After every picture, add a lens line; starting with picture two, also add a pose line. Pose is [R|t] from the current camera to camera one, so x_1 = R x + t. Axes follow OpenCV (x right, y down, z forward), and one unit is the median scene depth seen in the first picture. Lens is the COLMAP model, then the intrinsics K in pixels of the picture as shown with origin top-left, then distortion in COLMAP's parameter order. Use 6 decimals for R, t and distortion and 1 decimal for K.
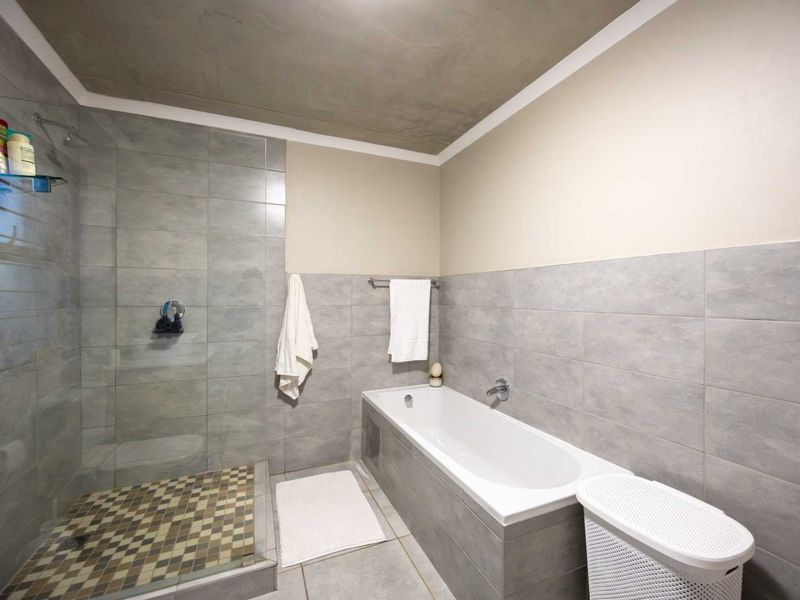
lens RADIAL K [[344.3, 0, 398.1], [0, 344.3, 296.0], [0, 0, 1]] dist [-0.001115, 0.000085]
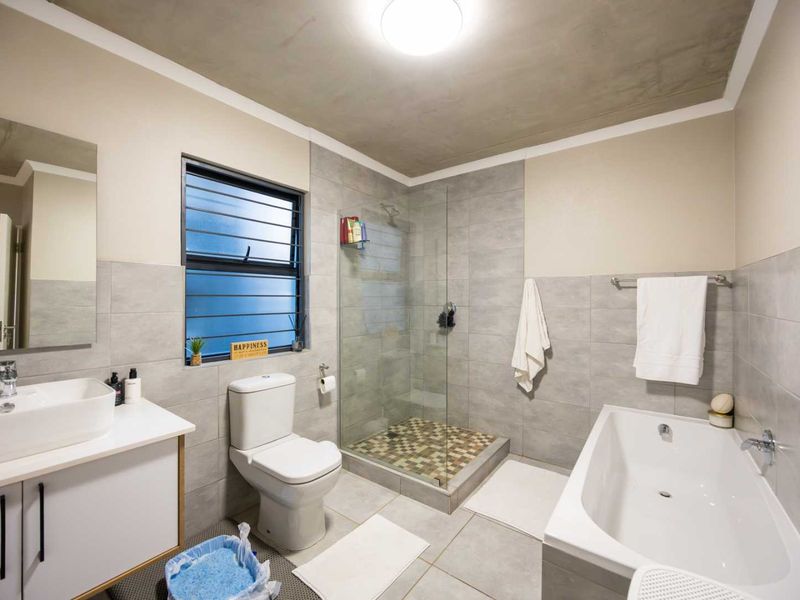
lens RADIAL K [[344.3, 0, 398.1], [0, 344.3, 296.0], [0, 0, 1]] dist [-0.001115, 0.000085]
pose [[0.495859, -0.008289, -0.868363, 0.494462], [0.000816, 0.999958, -0.009079, 0.001941], [0.868403, 0.003793, 0.495845, 0.097767]]
